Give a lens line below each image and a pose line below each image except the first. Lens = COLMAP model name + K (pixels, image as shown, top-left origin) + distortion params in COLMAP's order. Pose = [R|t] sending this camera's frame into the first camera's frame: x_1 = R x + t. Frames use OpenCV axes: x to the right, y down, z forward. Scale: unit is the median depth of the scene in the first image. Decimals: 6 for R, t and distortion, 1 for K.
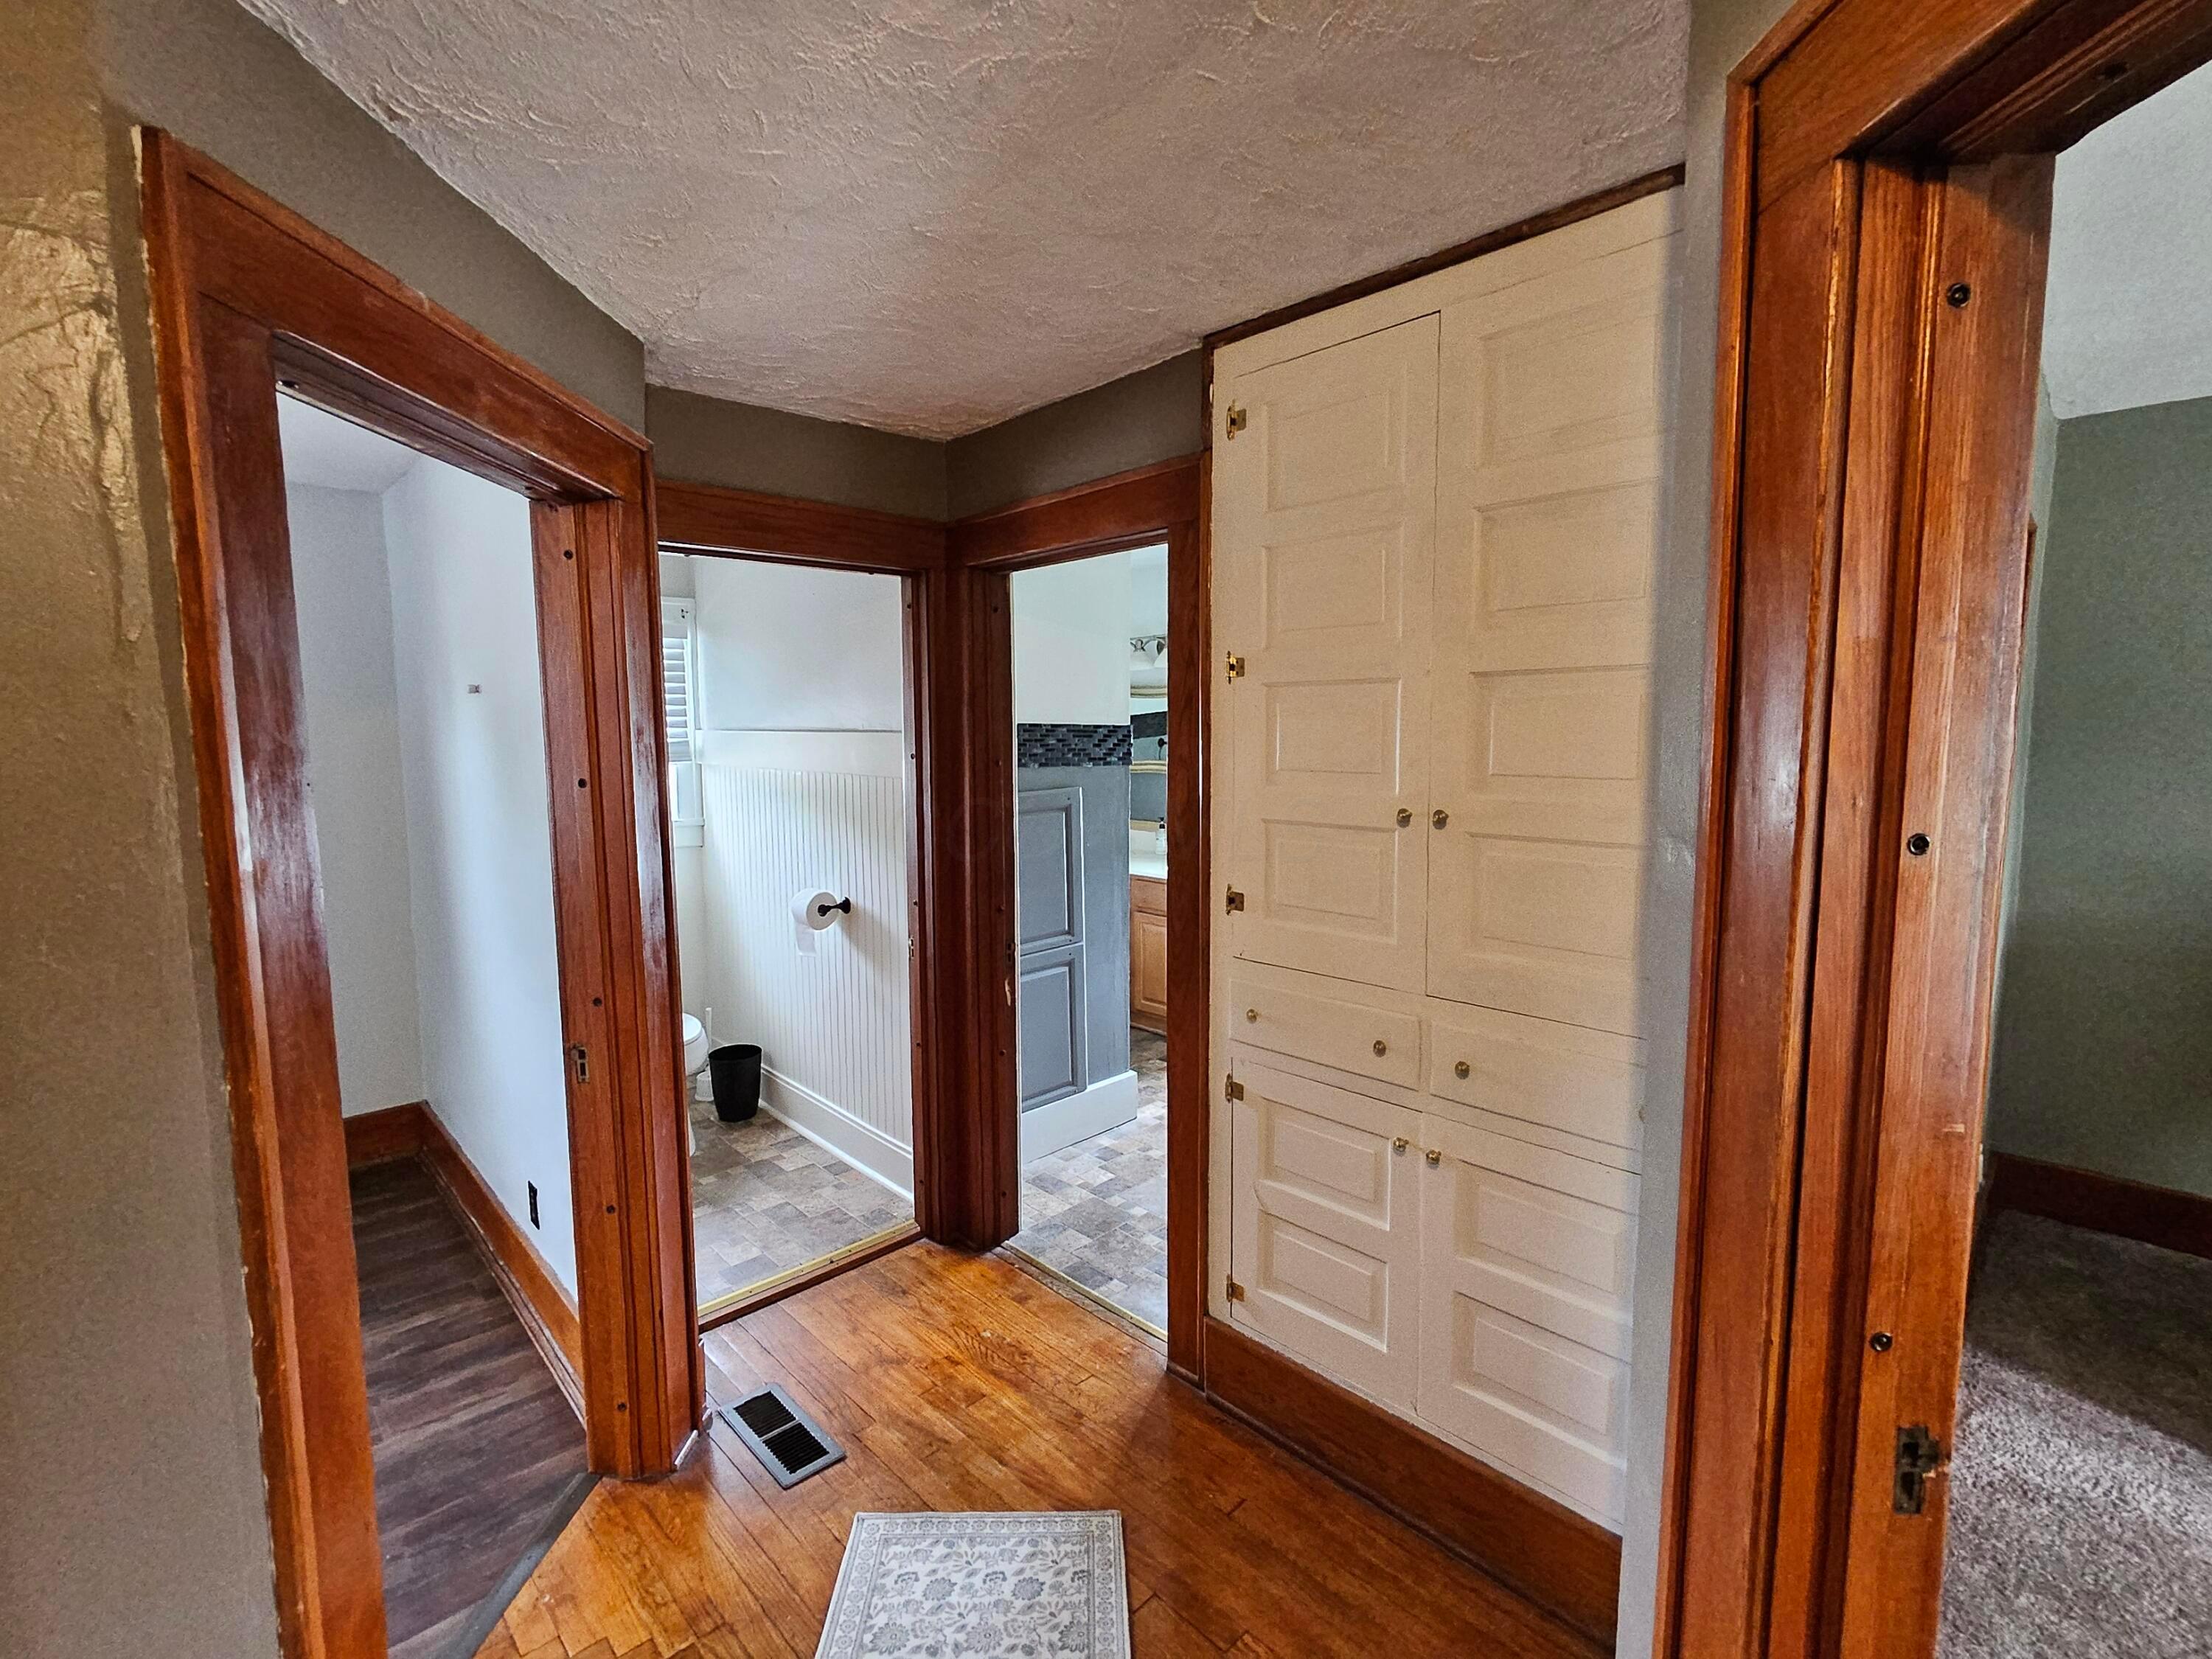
lens RADIAL K [[1002.5, 0, 1103.3], [0, 1002.5, 827.9], [0, 0, 1]] dist [-0.008568, 0.002945]
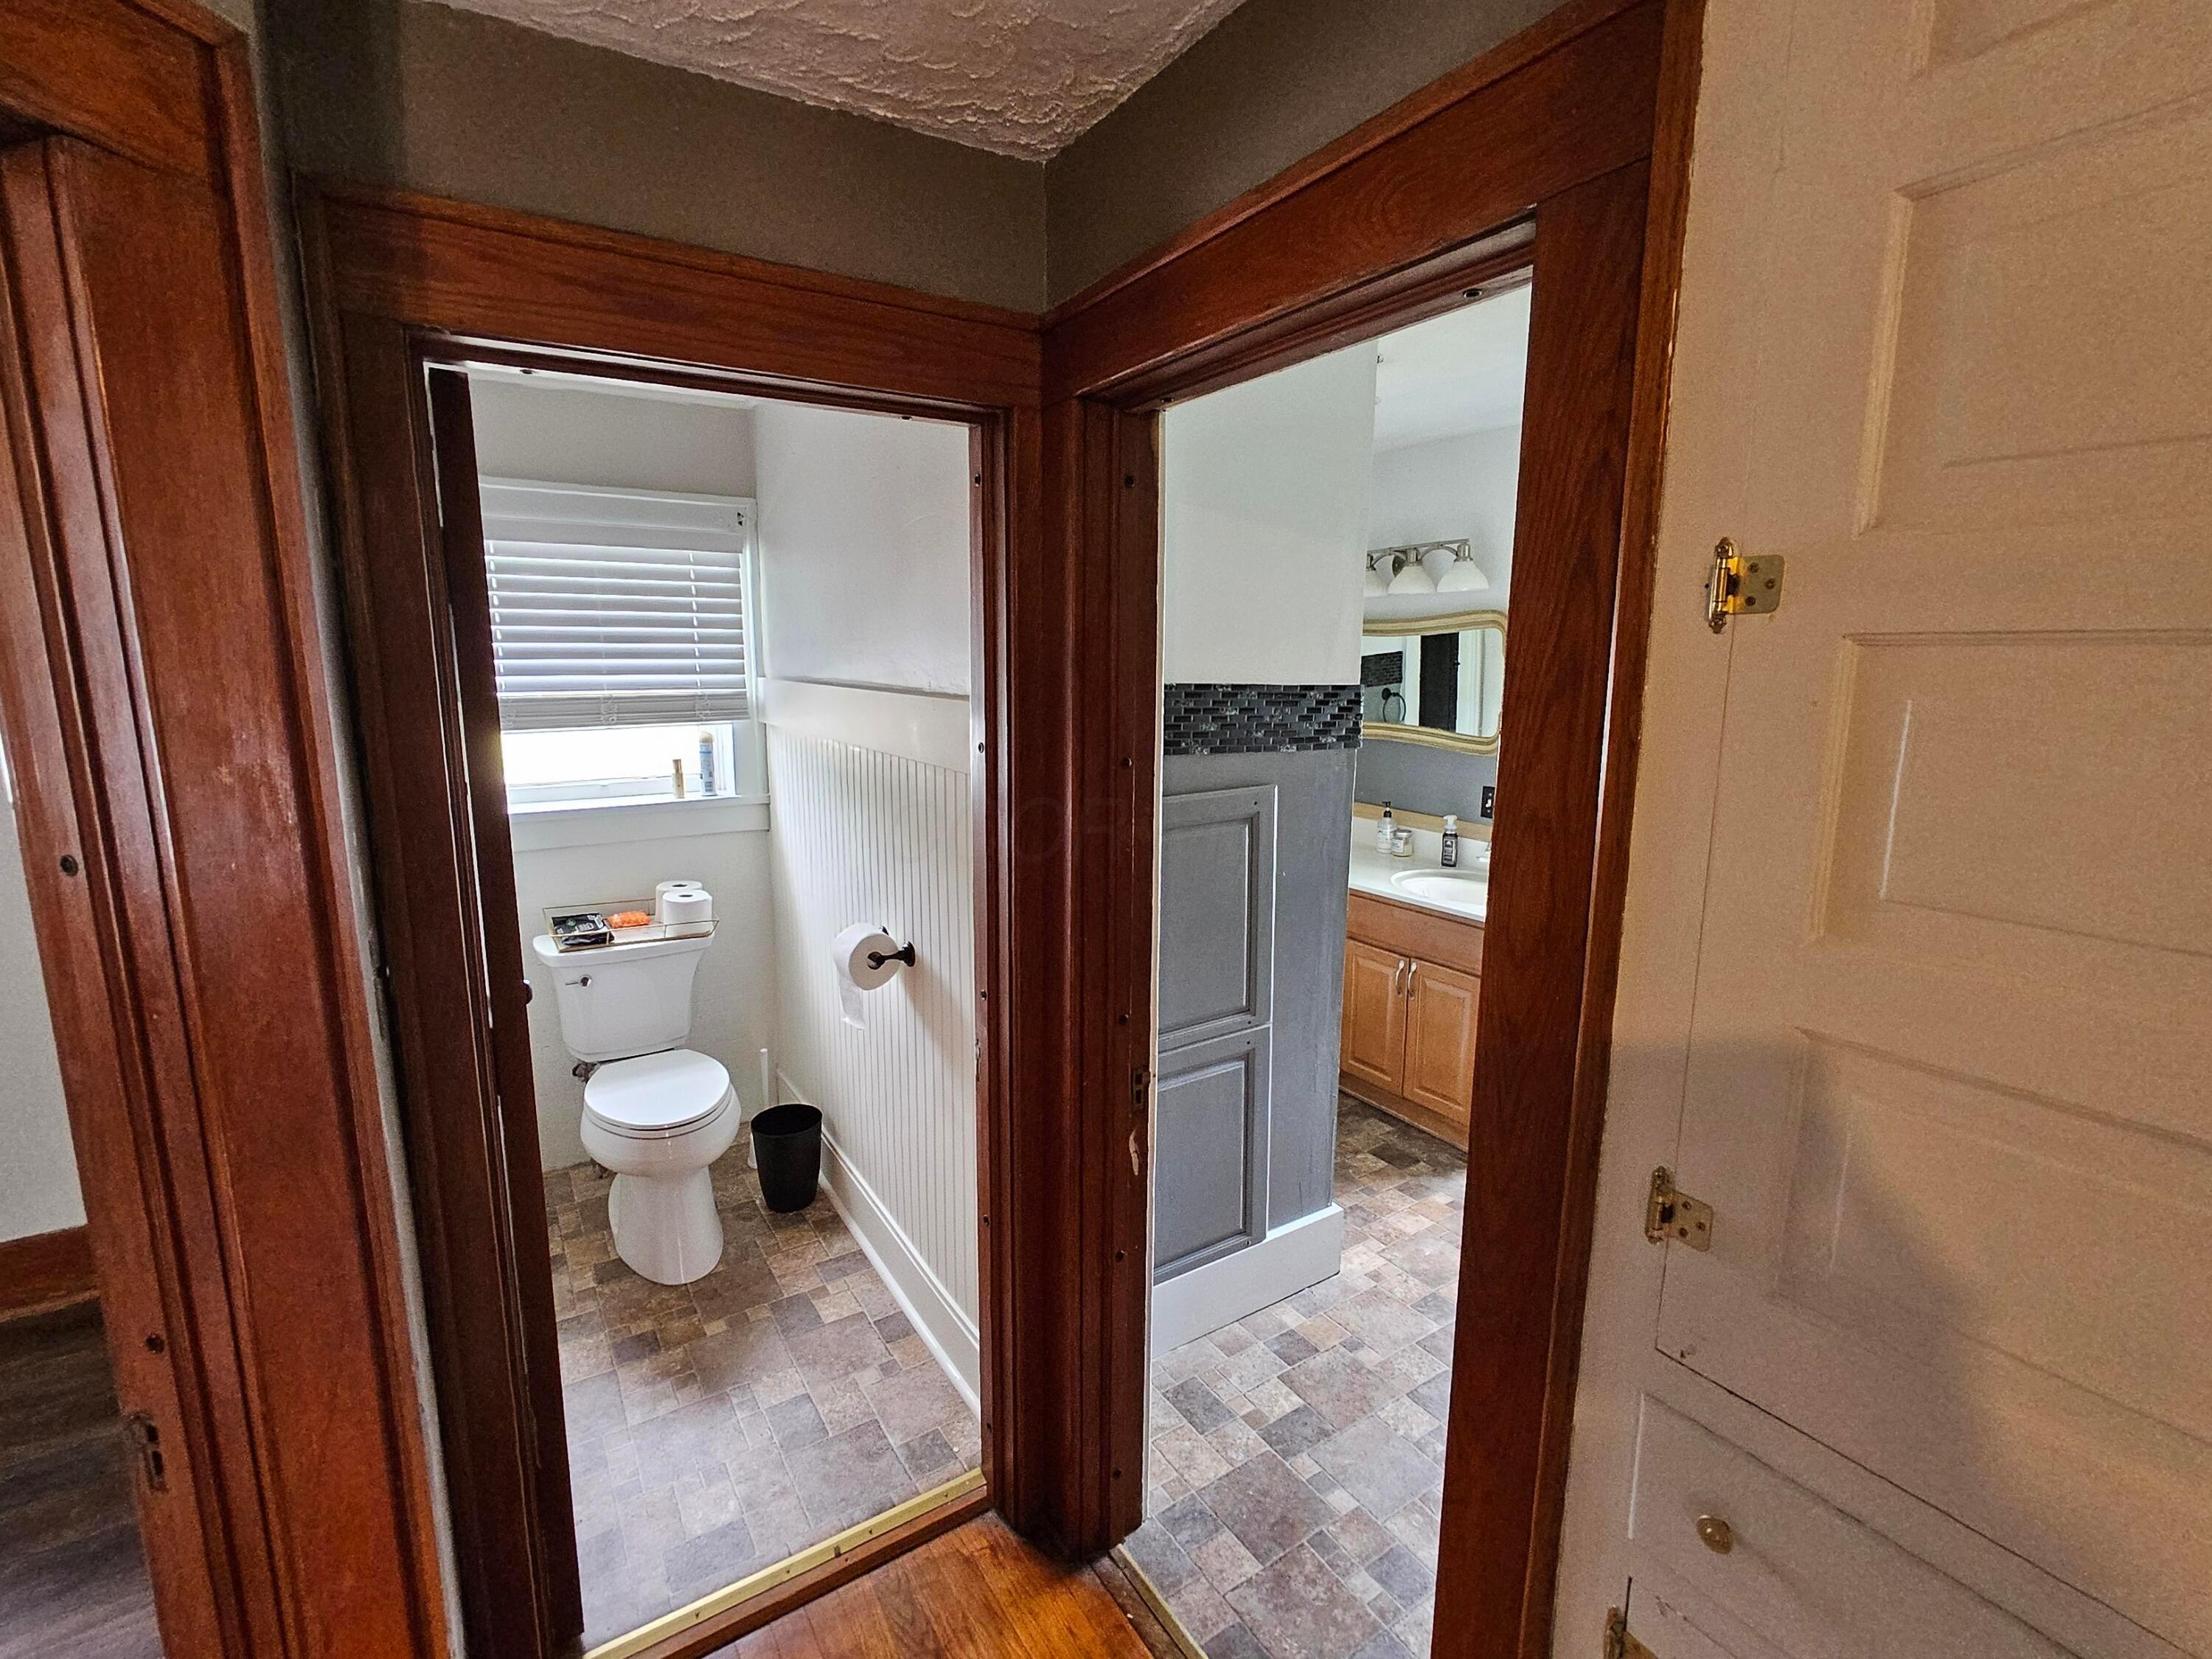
lens RADIAL K [[1002.5, 0, 1102.0], [0, 1002.5, 822.3], [0, 0, 1]] dist [-0.008568, 0.002945]
pose [[0.980990, 0.043817, -0.189045, -0.010950], [-0.031642, 0.997255, 0.066949, -0.062244], [0.191460, -0.059695, 0.979683, 0.404923]]
